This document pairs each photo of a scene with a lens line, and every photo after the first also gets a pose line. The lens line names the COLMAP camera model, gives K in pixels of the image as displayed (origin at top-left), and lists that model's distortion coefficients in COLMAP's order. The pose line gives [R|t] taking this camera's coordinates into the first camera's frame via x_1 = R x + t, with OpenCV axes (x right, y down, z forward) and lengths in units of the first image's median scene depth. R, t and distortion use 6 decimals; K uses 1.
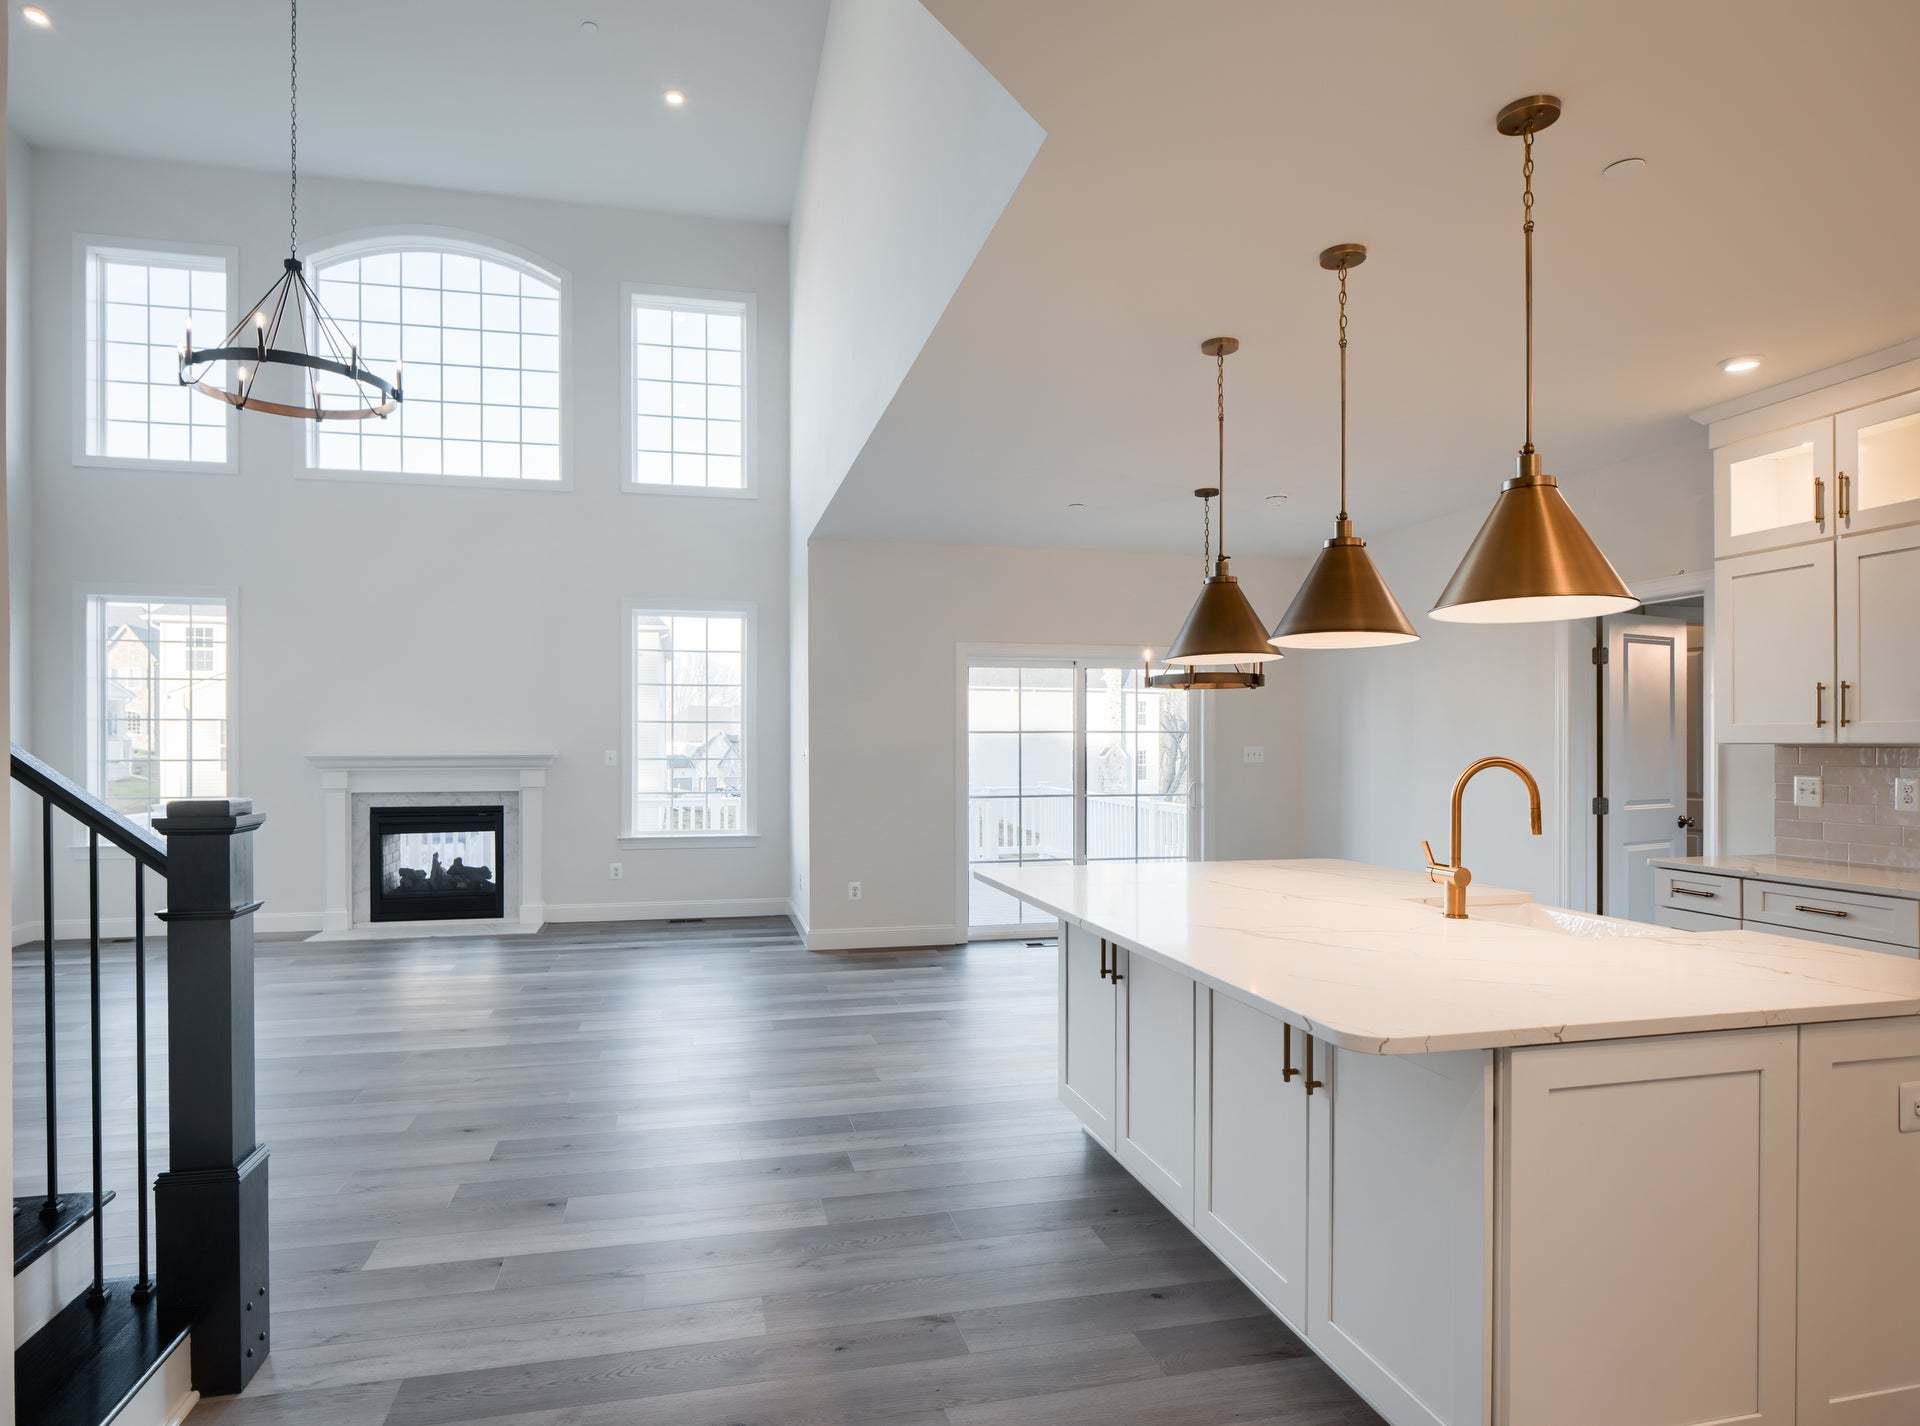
lens RADIAL K [[1103.2, 0, 923.7], [0, 1103.2, 721.2], [0, 0, 1]] dist [-0.004797, -0.000014]
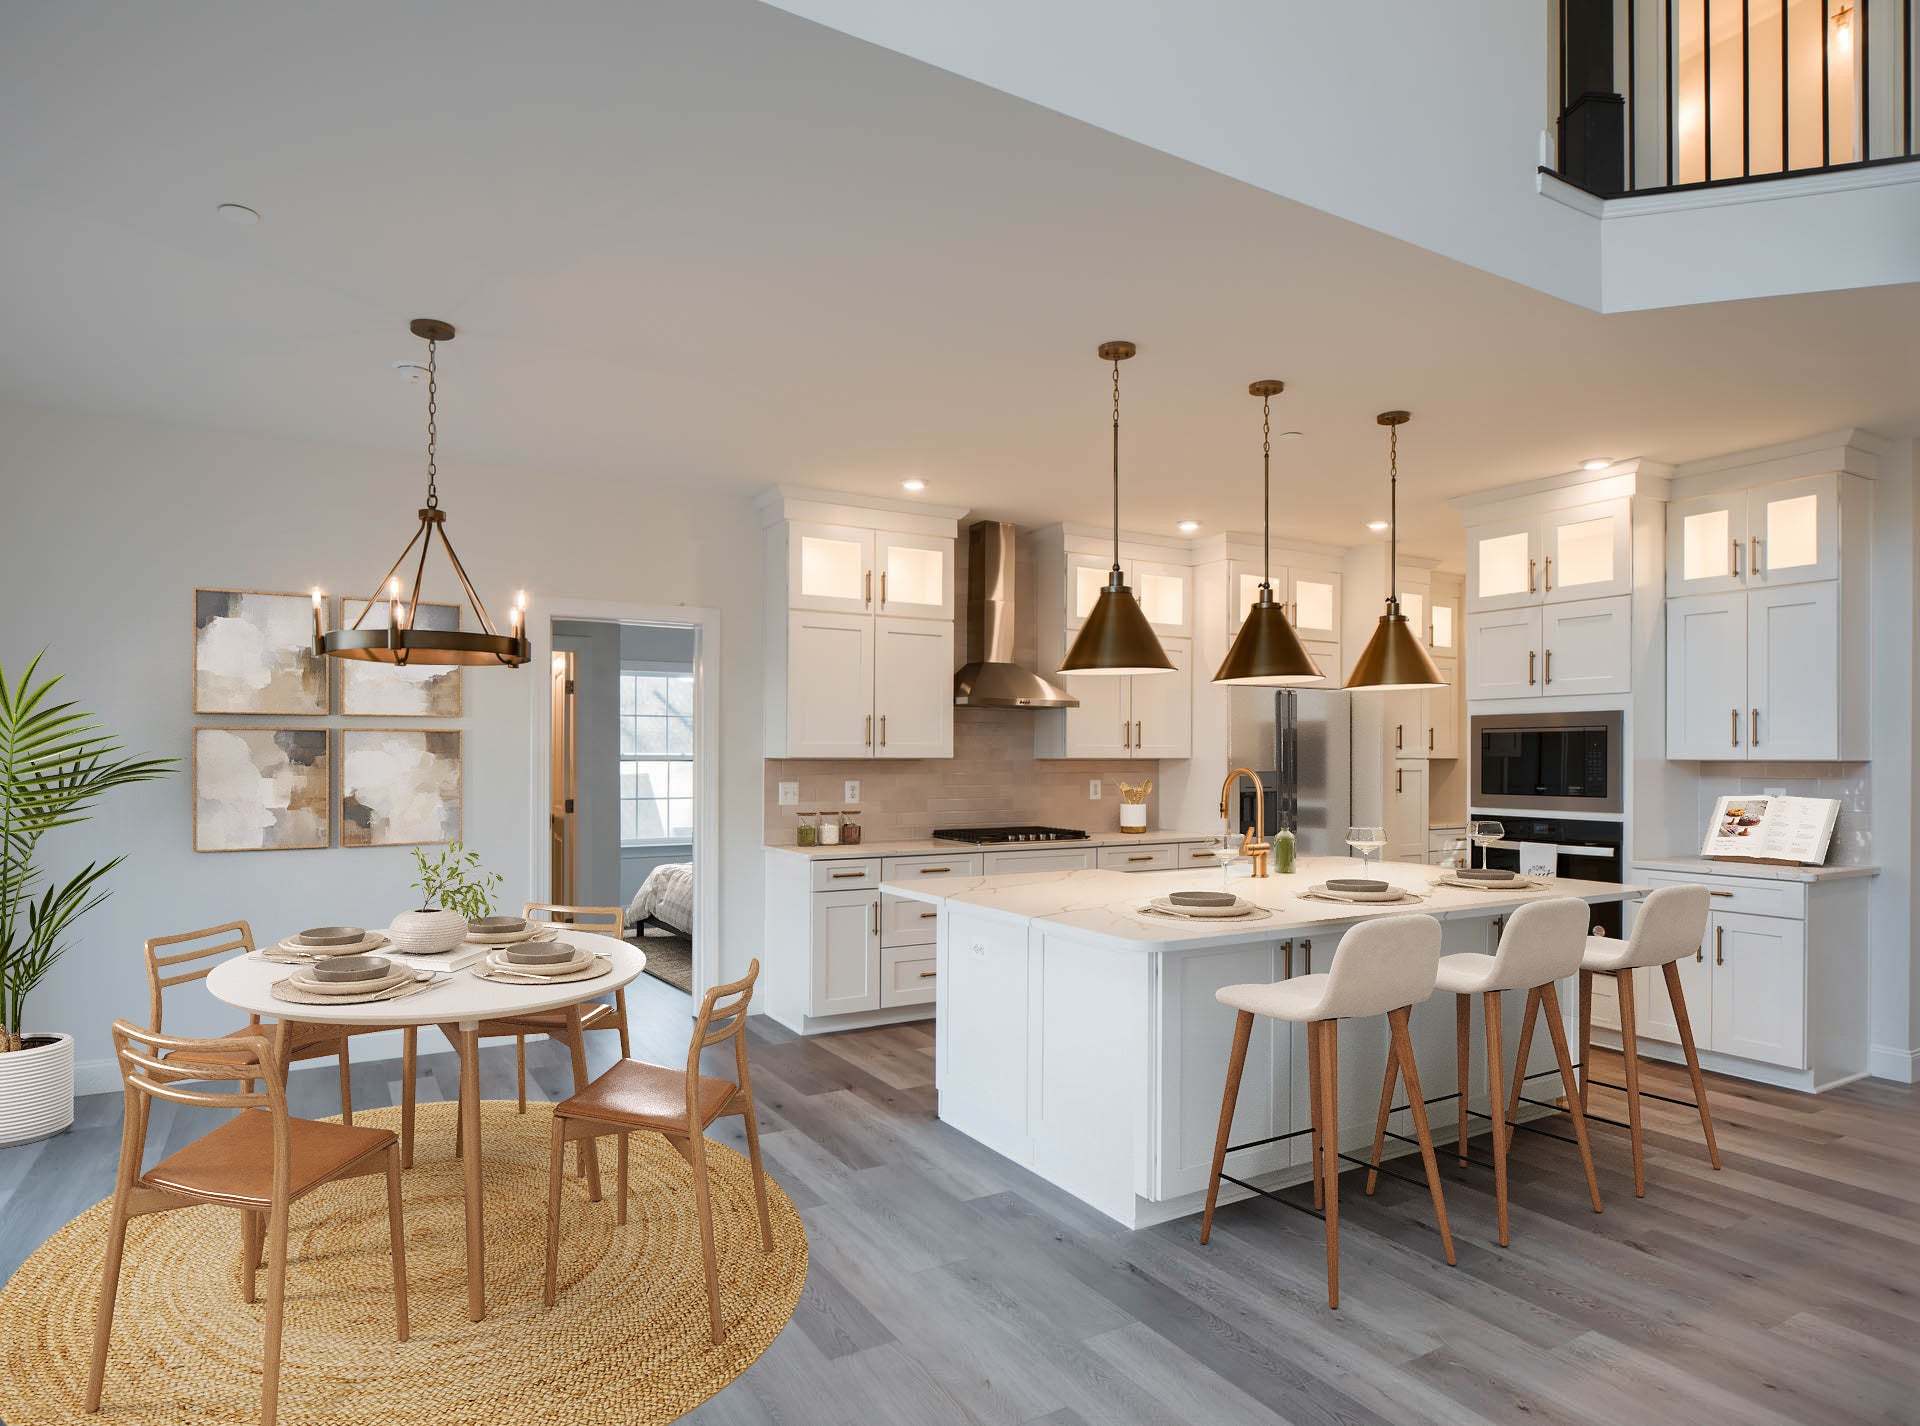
lens RADIAL K [[1093.7, 0, 952.3], [0, 1093.7, 763.5], [0, 0, 1]] dist [0.000932, -0.000362]
pose [[-0.304265, -0.002820, 0.952583, -0.281036], [-0.020225, 0.999789, -0.003501, 0.014820], [-0.952373, -0.020331, -0.304258, 0.663681]]
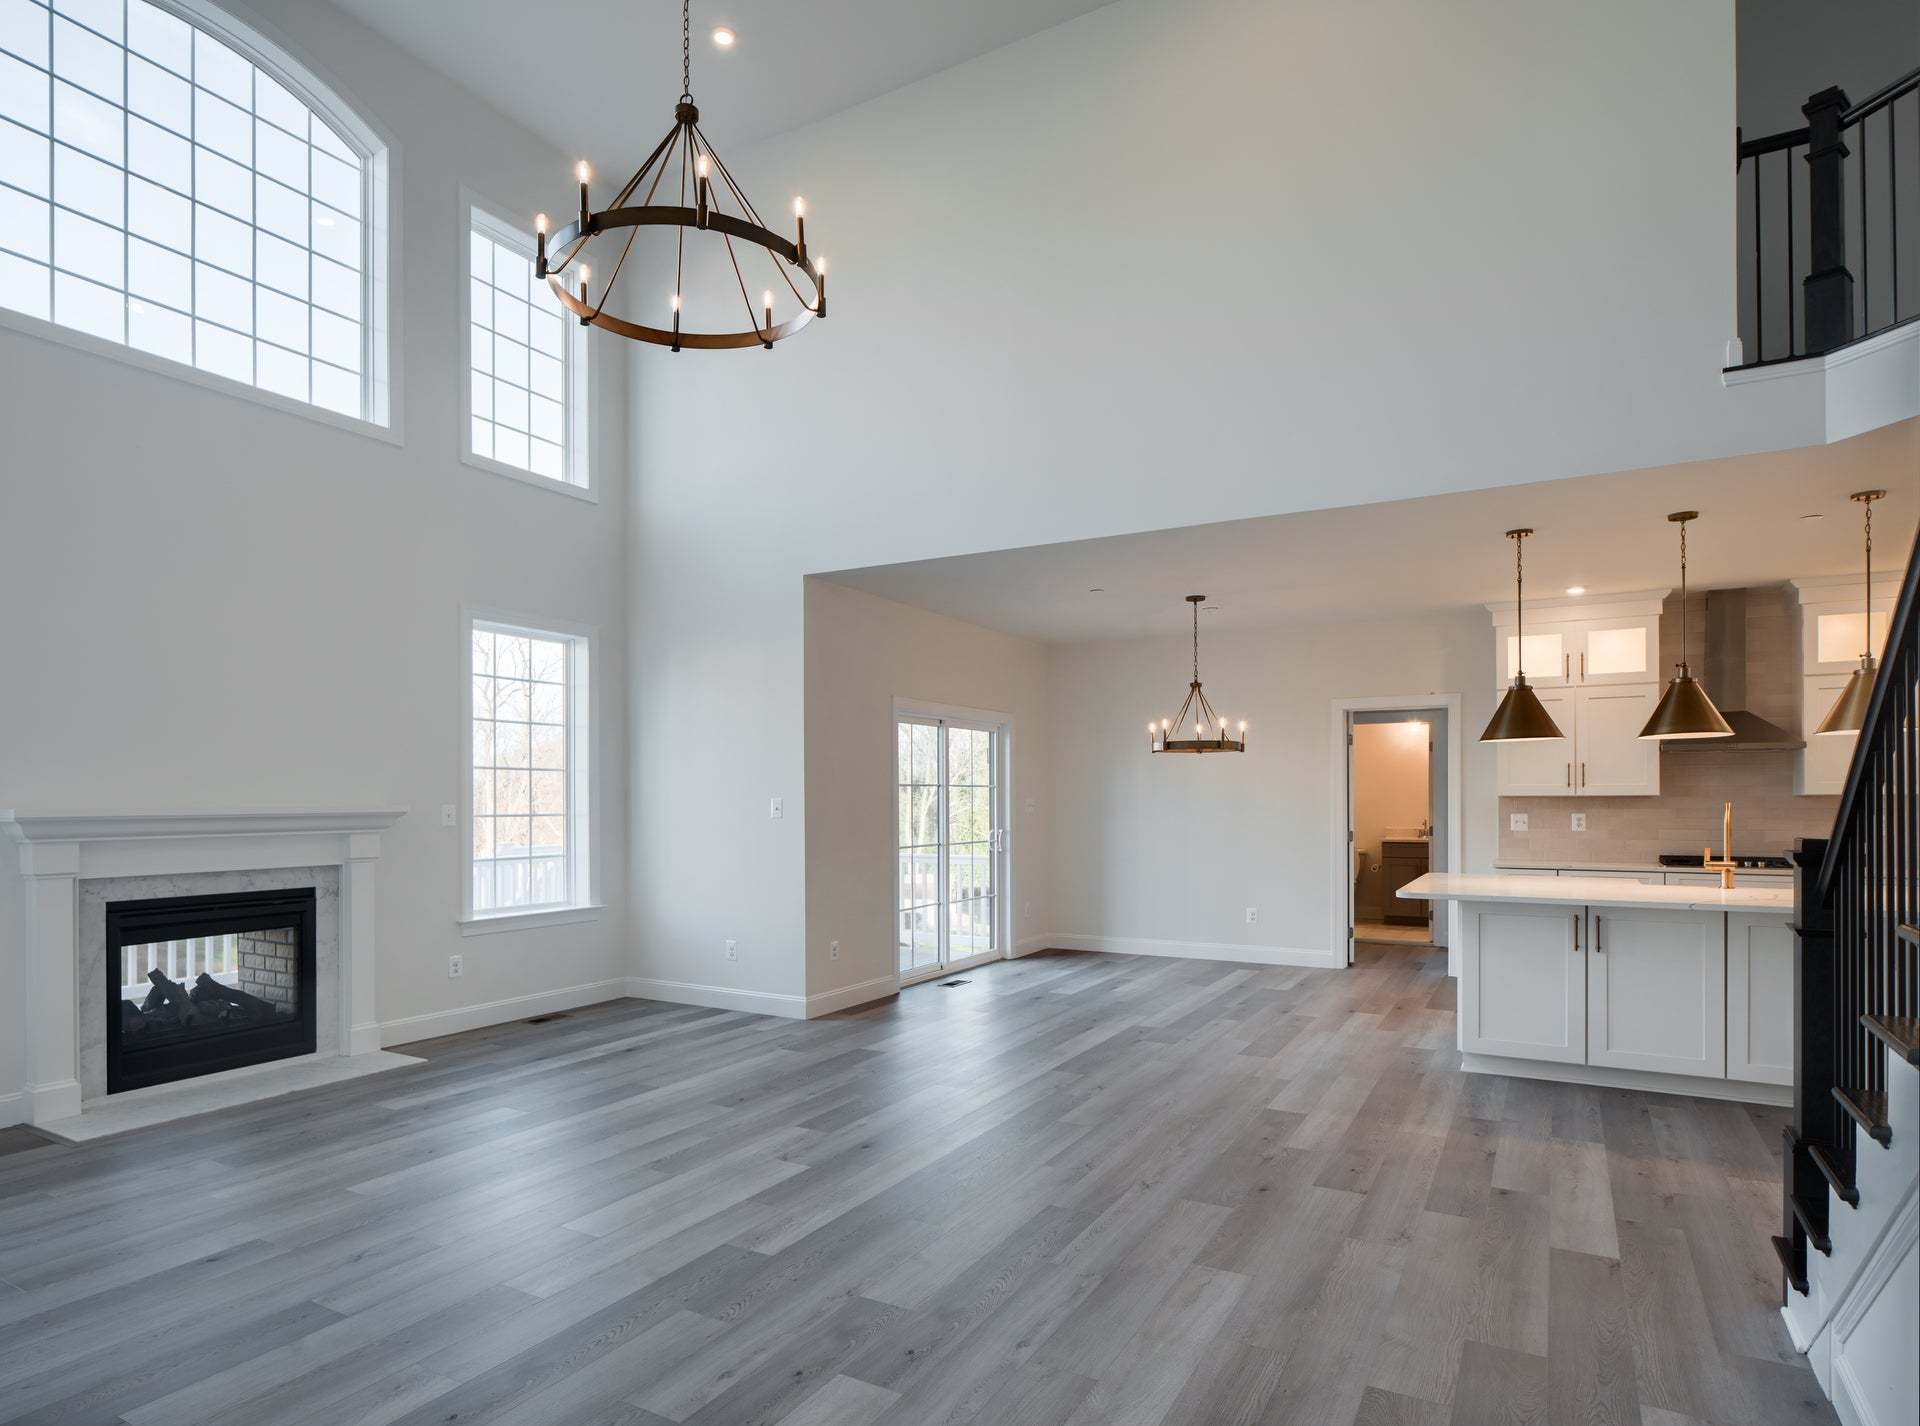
lens RADIAL K [[1093.7, 0, 952.3], [0, 1093.7, 763.5], [0, 0, 1]] dist [0.000932, -0.000362]
pose [[0.671467, 0.024778, 0.740620, -0.633242], [-0.013885, 0.999686, -0.020857, 0.009331], [-0.740905, 0.003722, 0.671600, 0.263810]]
